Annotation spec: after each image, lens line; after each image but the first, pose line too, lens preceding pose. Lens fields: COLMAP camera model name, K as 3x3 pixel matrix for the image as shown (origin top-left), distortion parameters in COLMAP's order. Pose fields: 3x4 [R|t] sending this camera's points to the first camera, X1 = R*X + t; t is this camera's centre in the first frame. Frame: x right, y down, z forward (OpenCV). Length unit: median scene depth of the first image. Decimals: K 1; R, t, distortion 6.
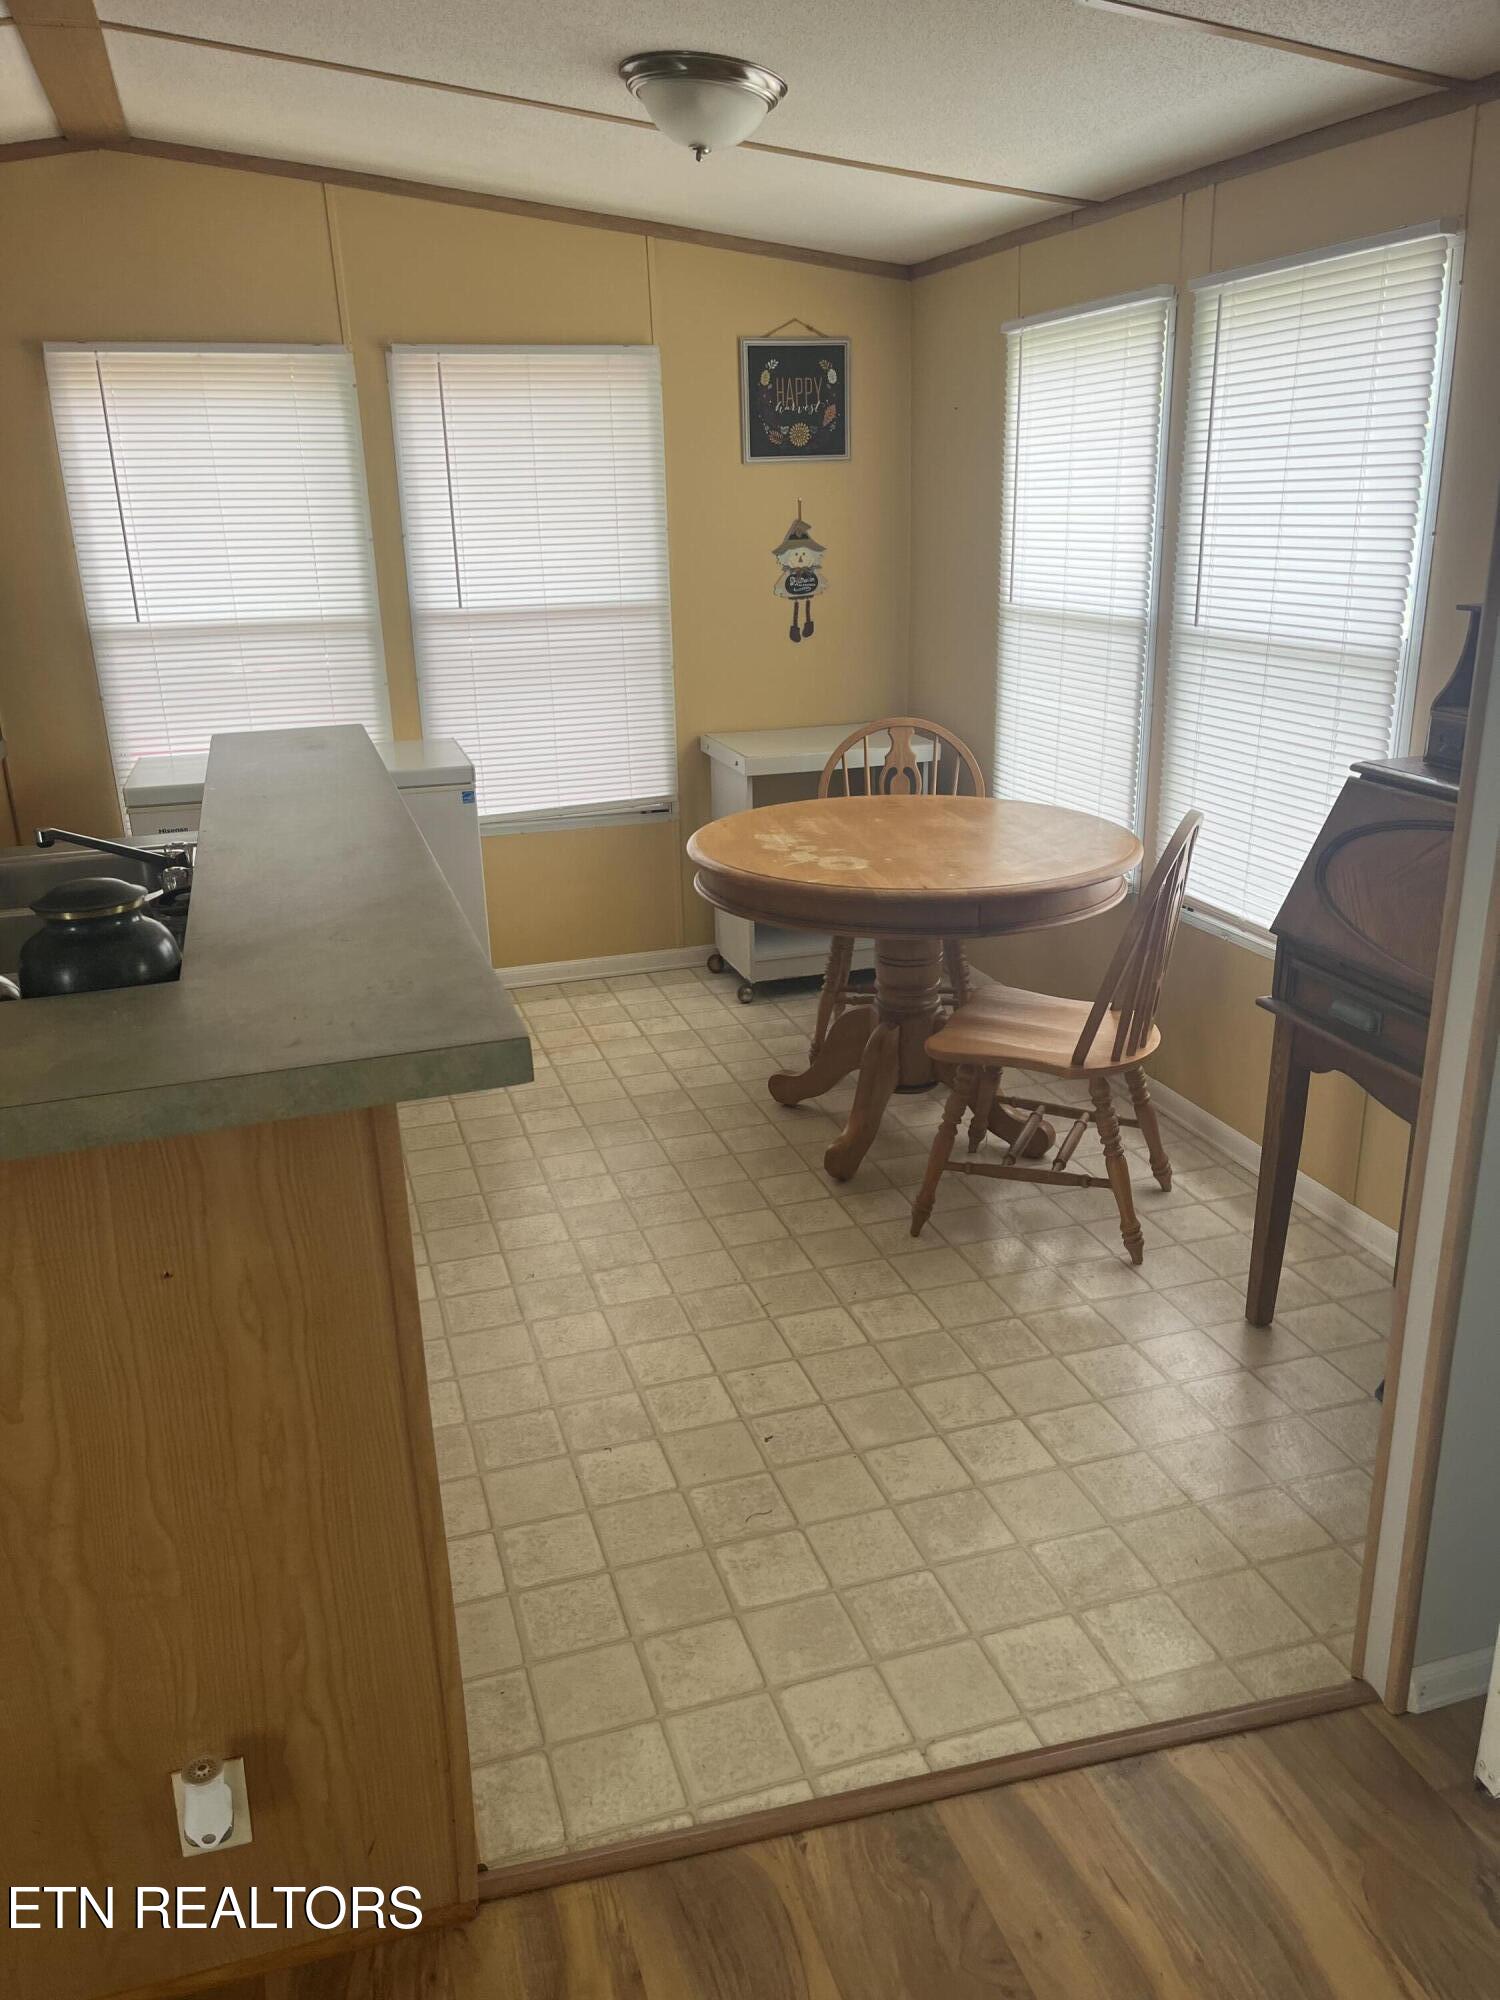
lens RADIAL K [[1496.1, 0, 752.8], [0, 1496.1, 1005.7], [0, 0, 1]] dist [0.009703, -0.013980]
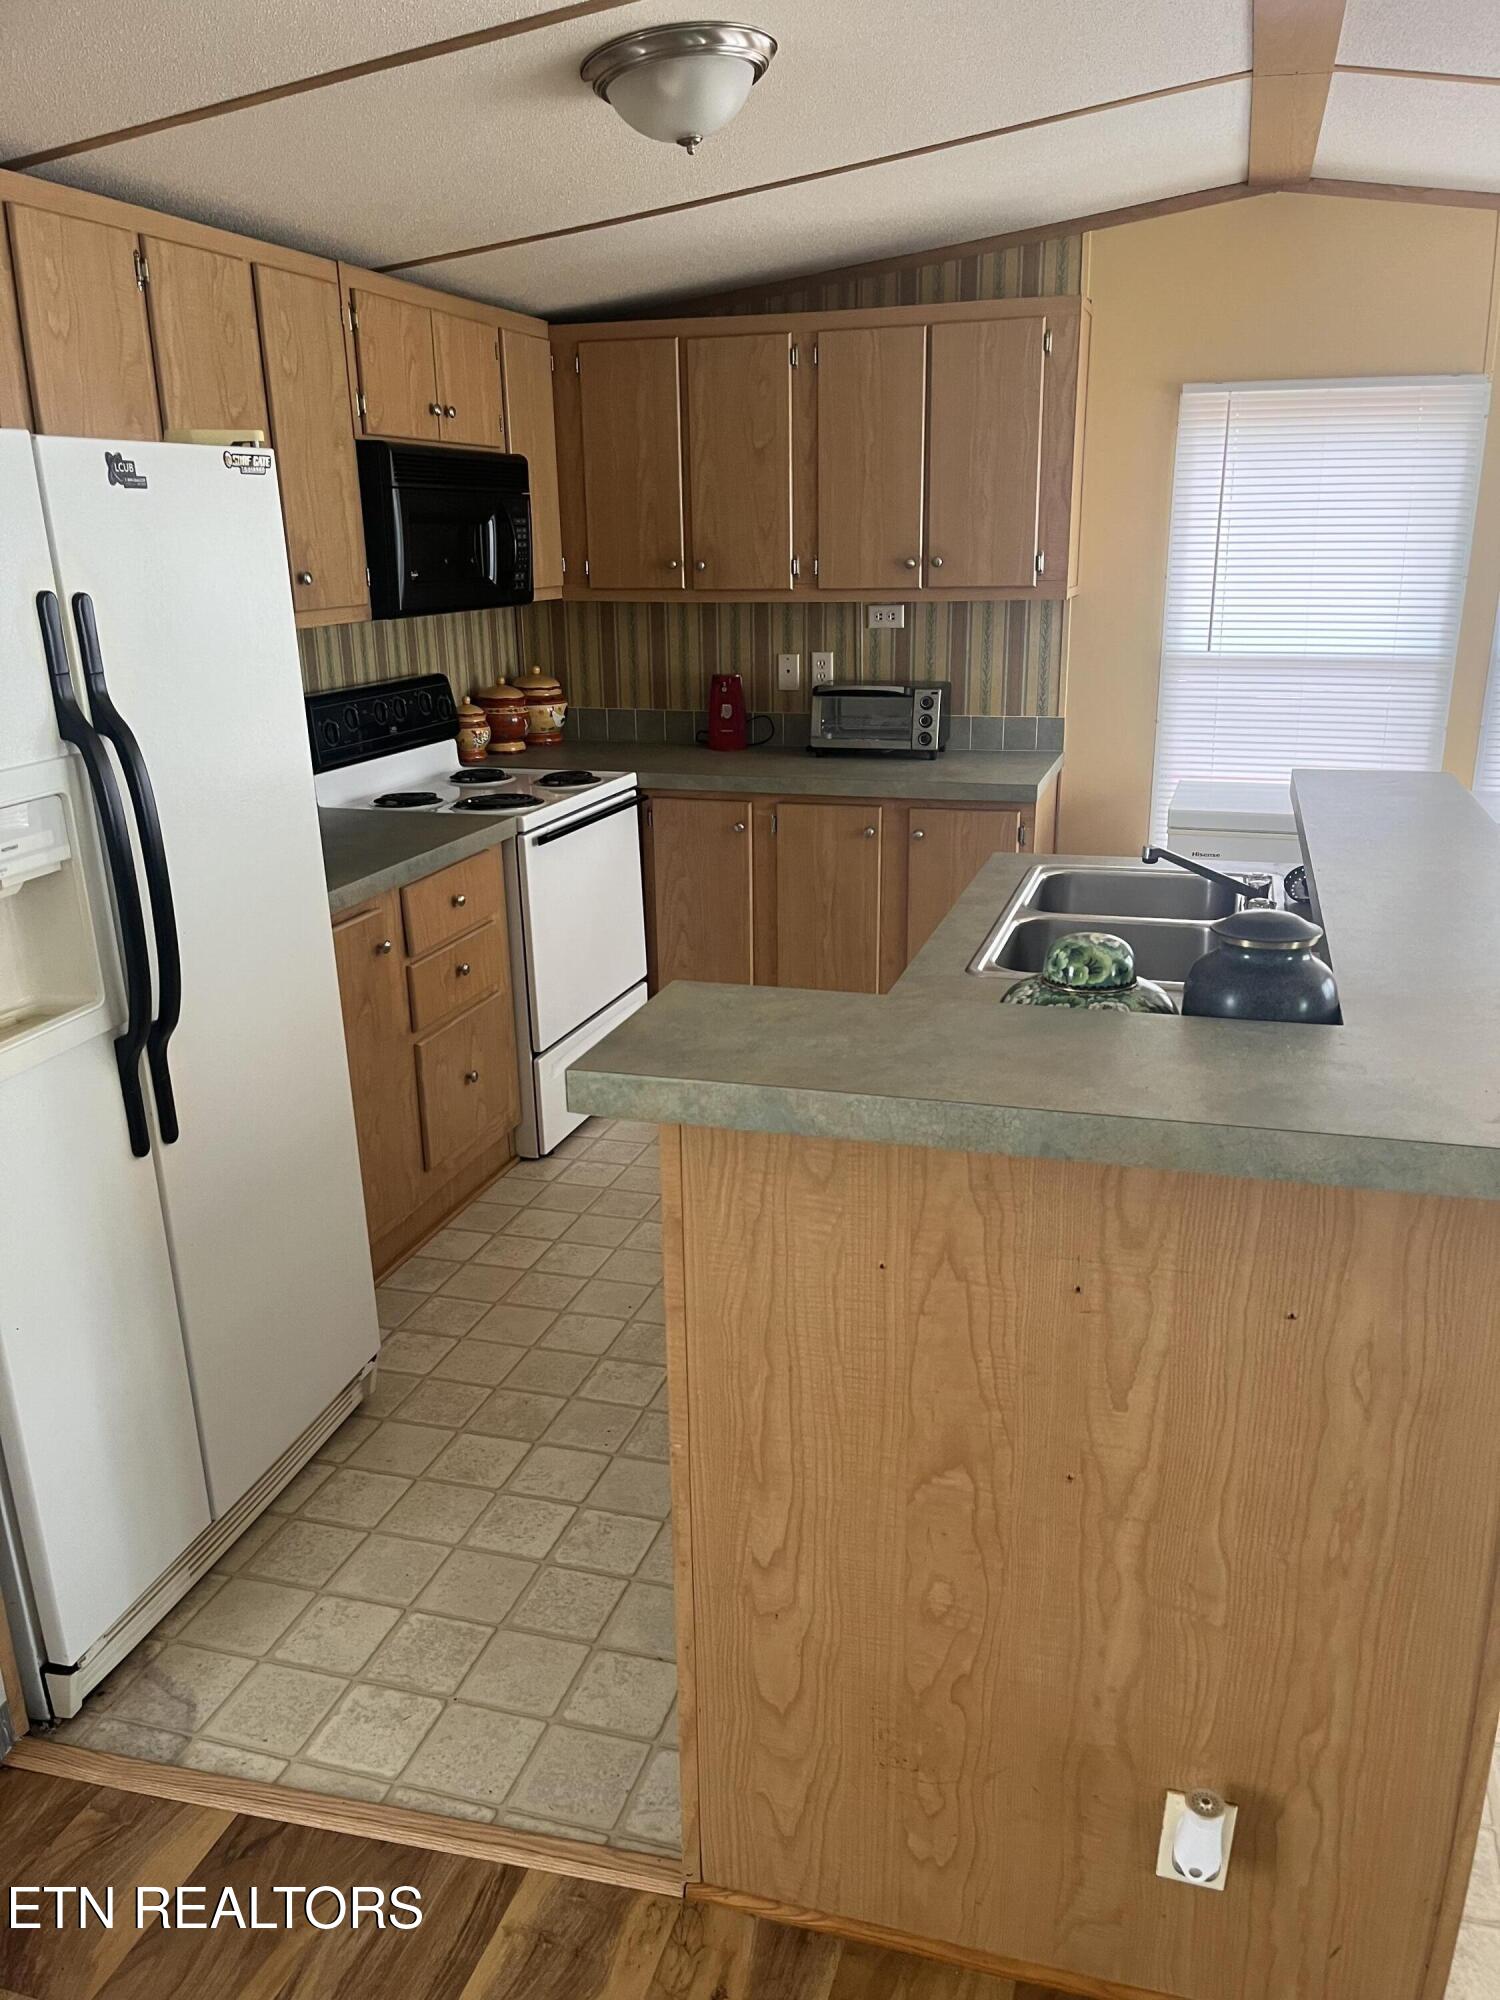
lens RADIAL K [[1496.1, 0, 753.1], [0, 1496.1, 1002.8], [0, 0, 1]] dist [0.009703, -0.013980]
pose [[0.818512, 0.182337, -0.544786, -0.165138], [-0.192672, 0.980500, 0.038689, 0.005522], [0.541217, 0.073297, 0.837682, -0.040353]]
